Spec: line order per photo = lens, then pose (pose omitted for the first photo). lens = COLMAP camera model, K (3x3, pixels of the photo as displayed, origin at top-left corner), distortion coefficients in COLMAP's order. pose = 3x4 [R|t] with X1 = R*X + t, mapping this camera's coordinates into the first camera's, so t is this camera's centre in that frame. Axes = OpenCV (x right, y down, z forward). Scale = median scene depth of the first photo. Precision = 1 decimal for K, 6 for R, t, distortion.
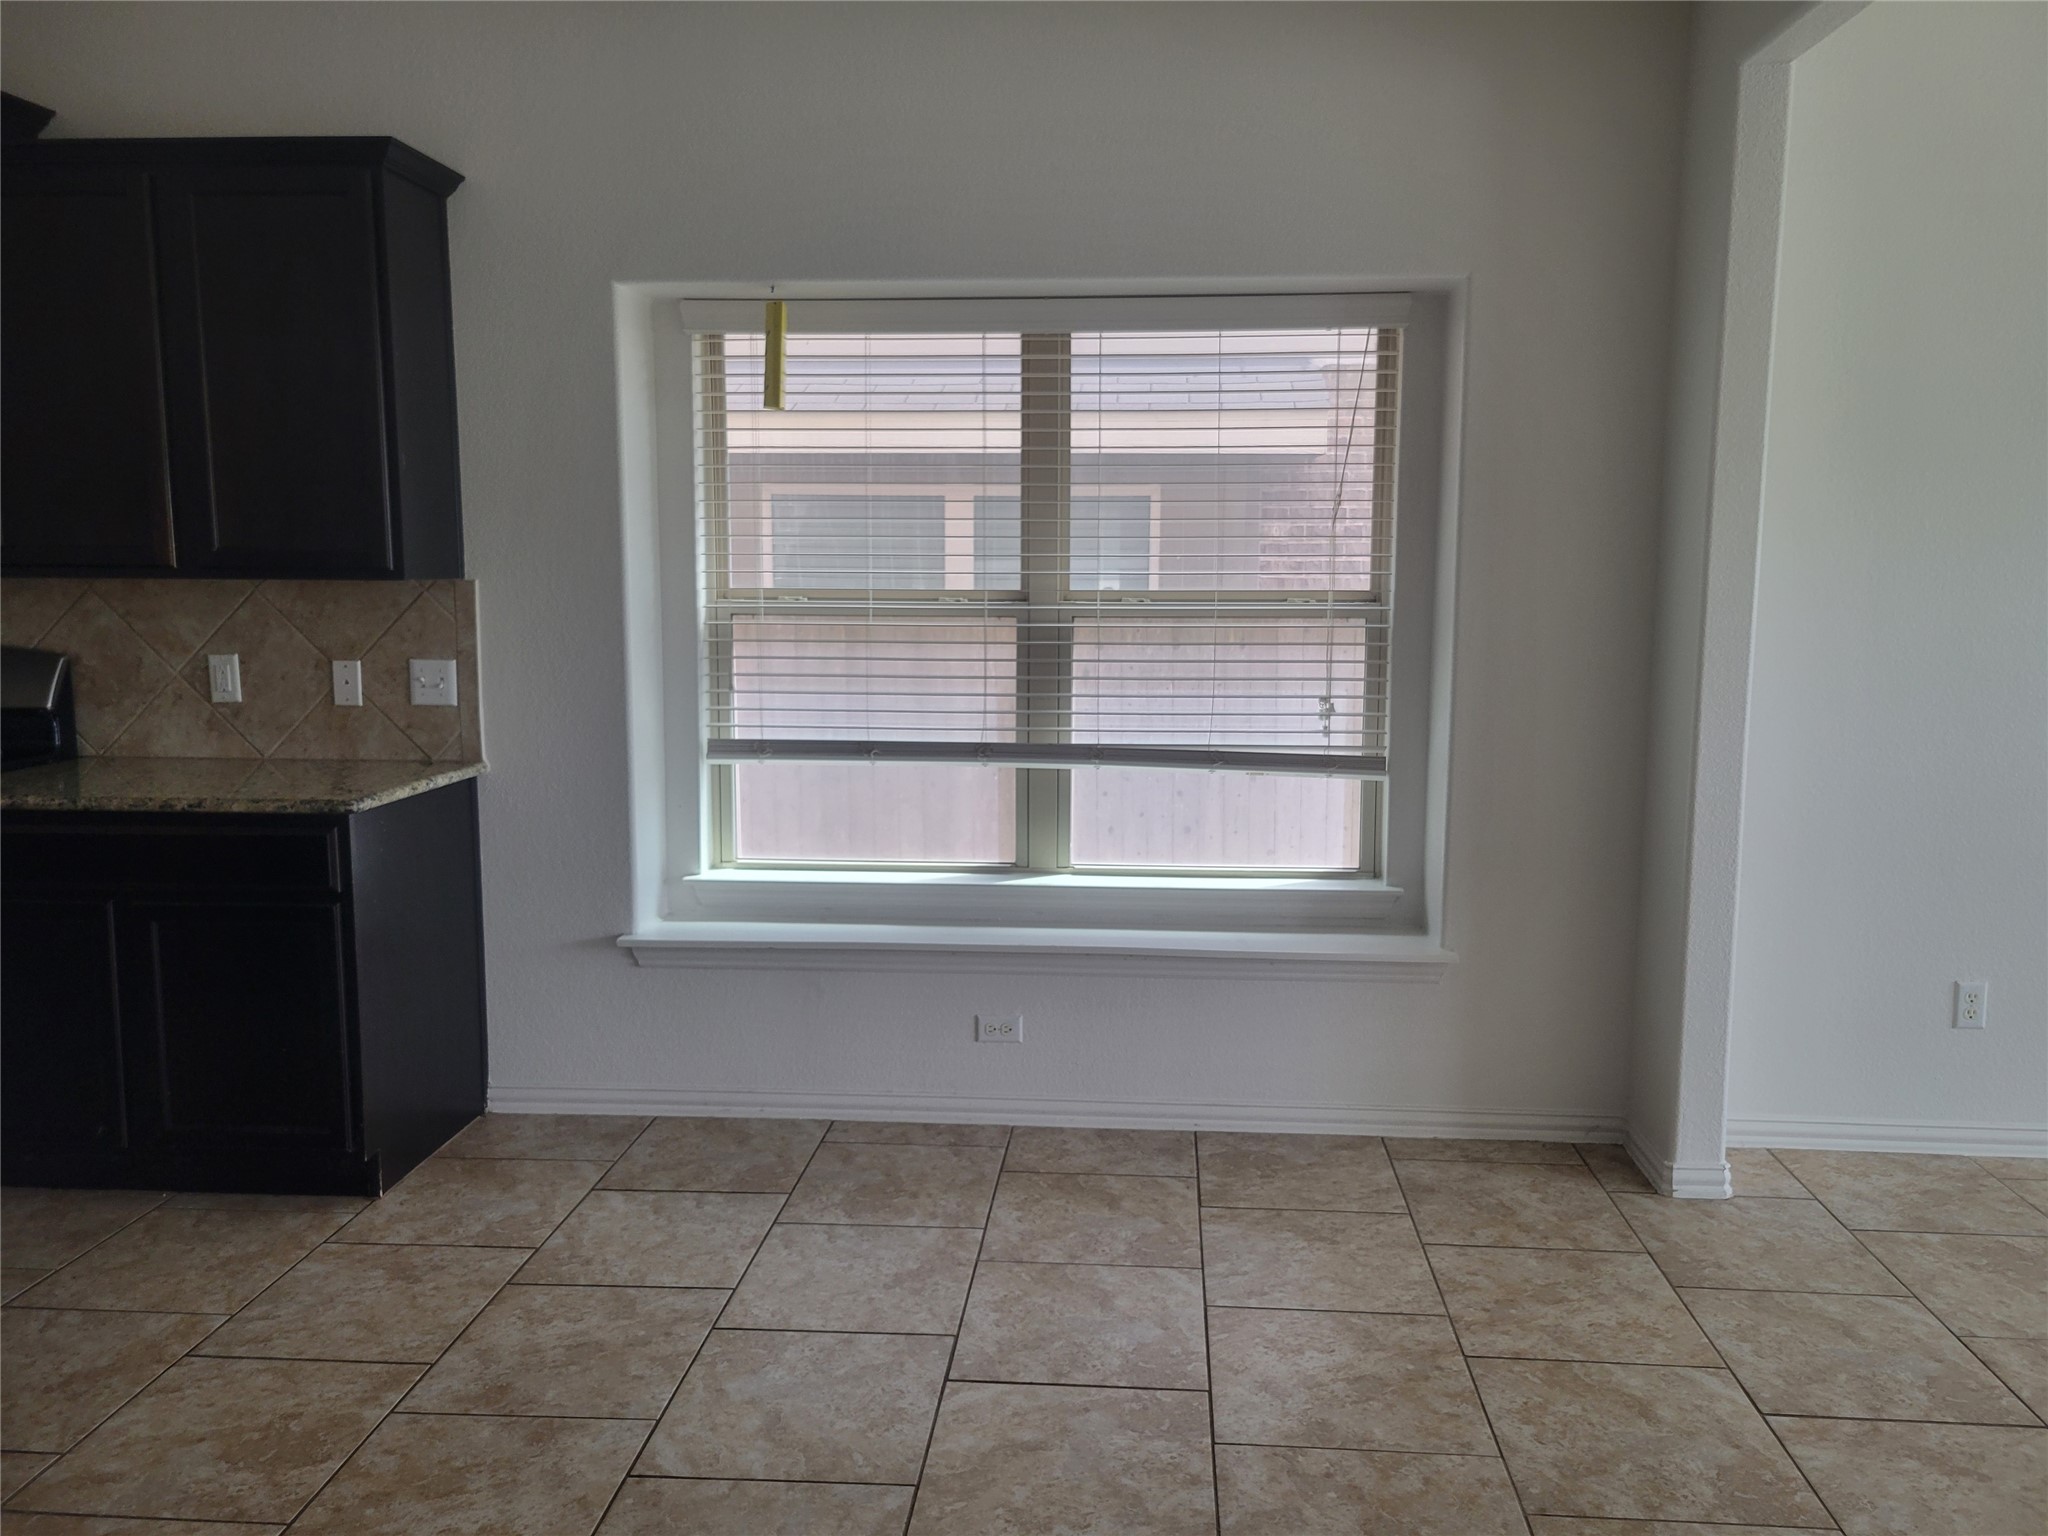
lens RADIAL K [[1544.6, 0, 1022.7], [0, 1544.6, 767.7], [0, 0, 1]] dist [0.004024, -0.011092]
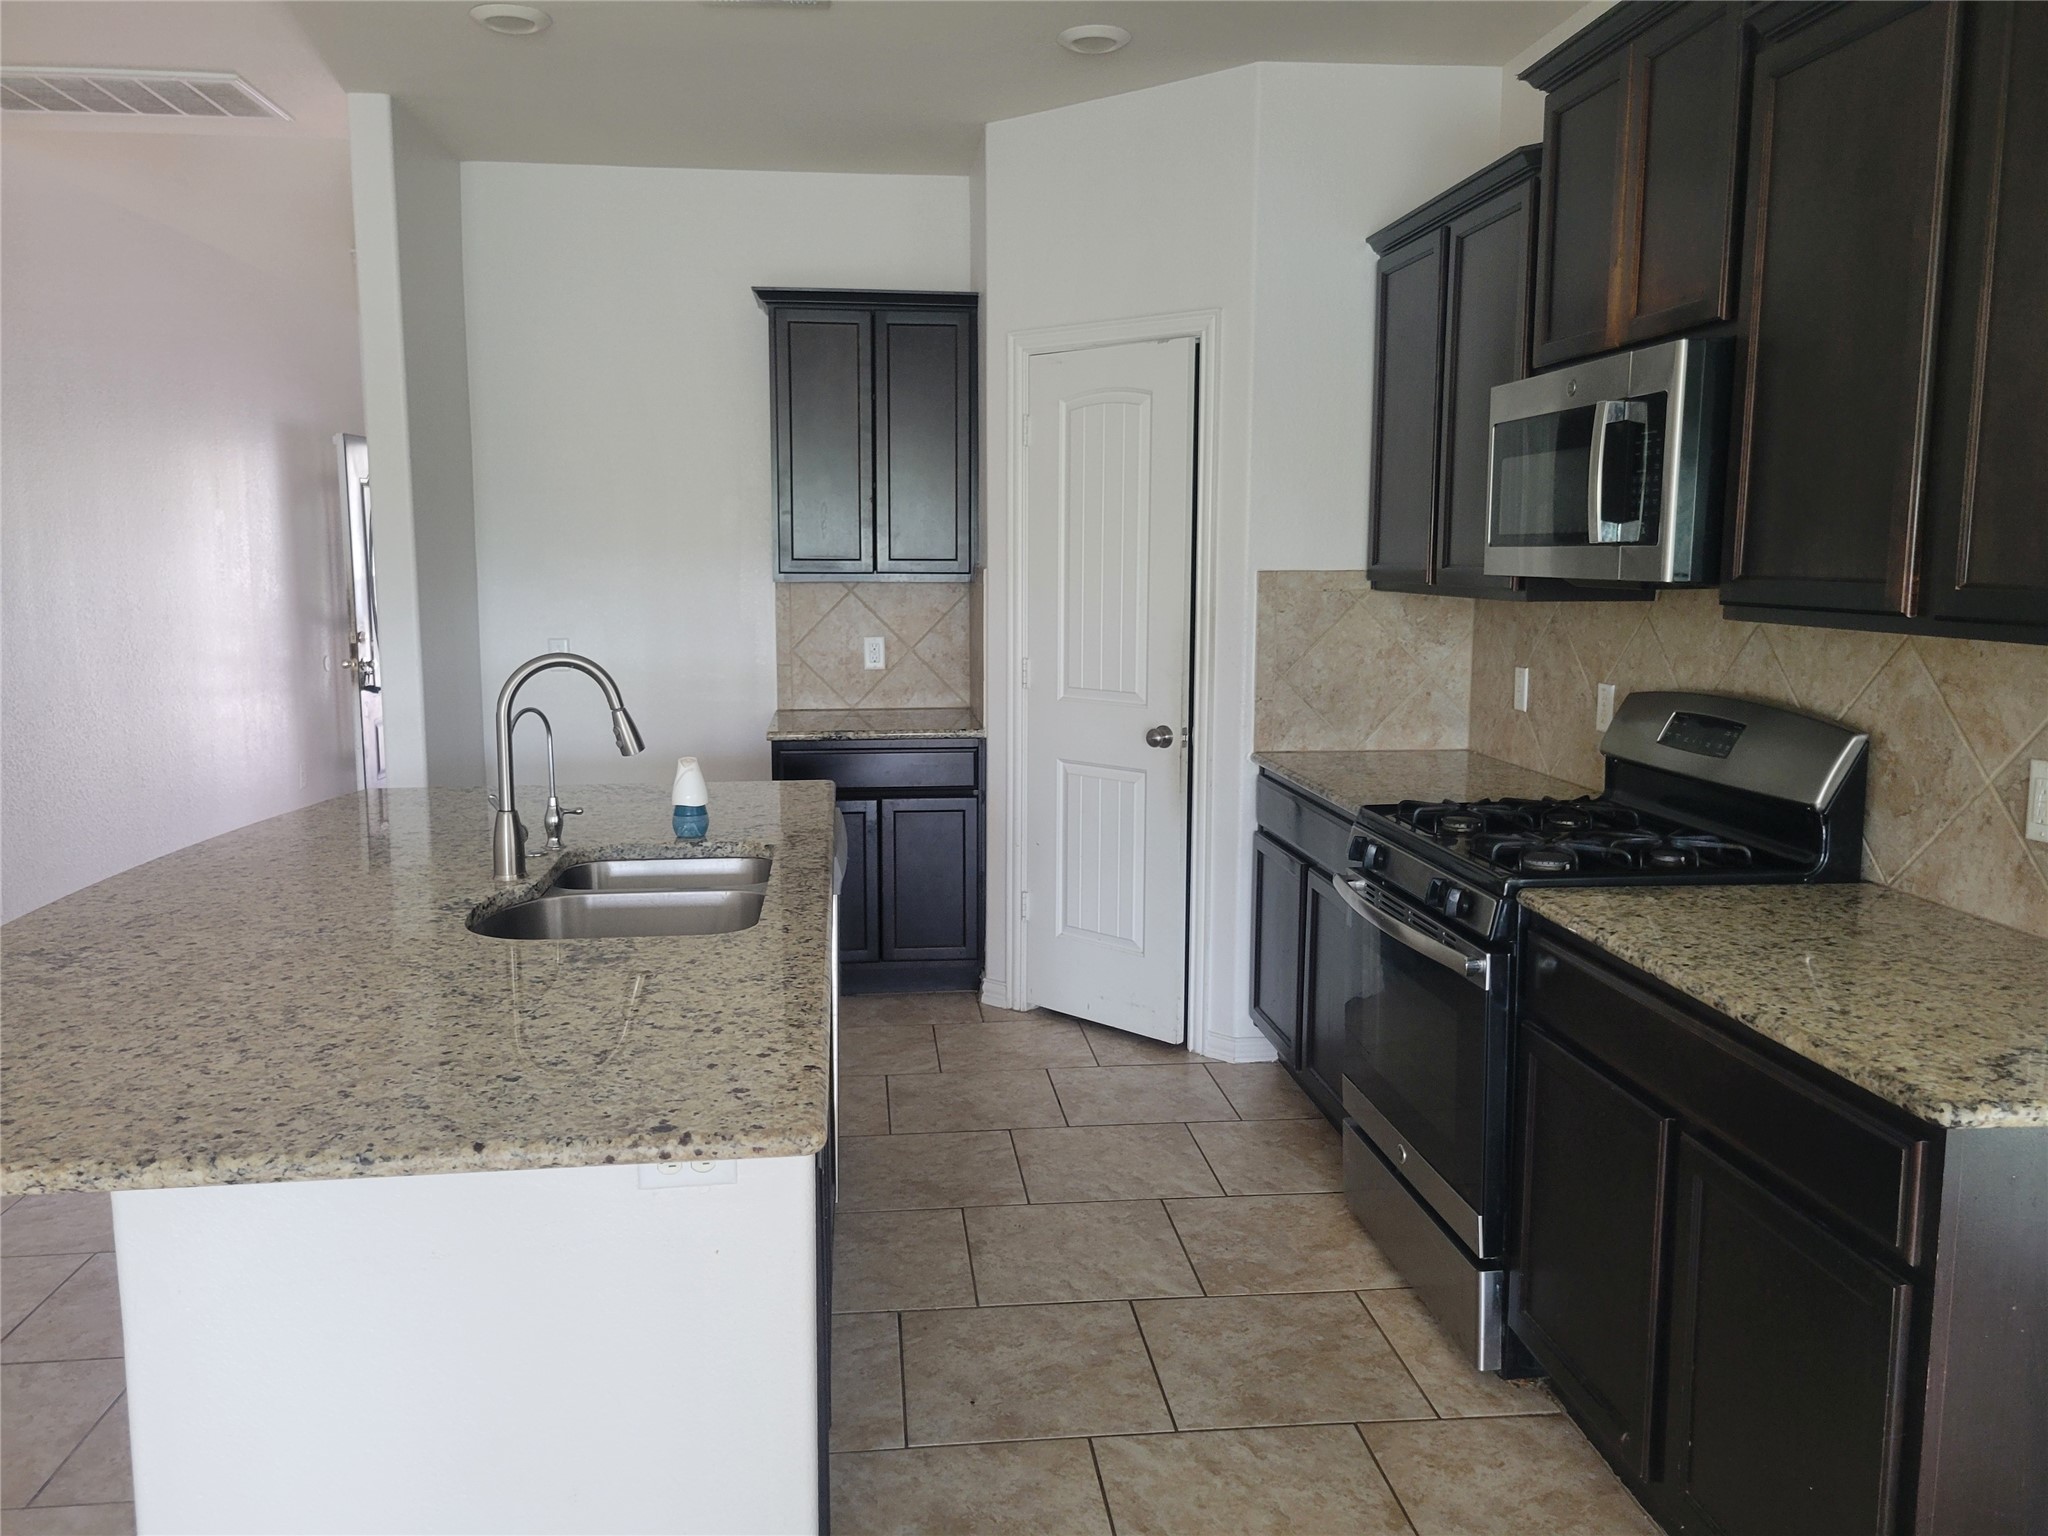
lens RADIAL K [[1544.6, 0, 1021.9], [0, 1544.6, 751.4], [0, 0, 1]] dist [0.004024, -0.011092]
pose [[0.189022, 0.122812, -0.974263, -0.020038], [-0.141510, 0.985199, 0.096736, -0.078258], [0.971723, 0.119583, 0.203603, 0.496946]]
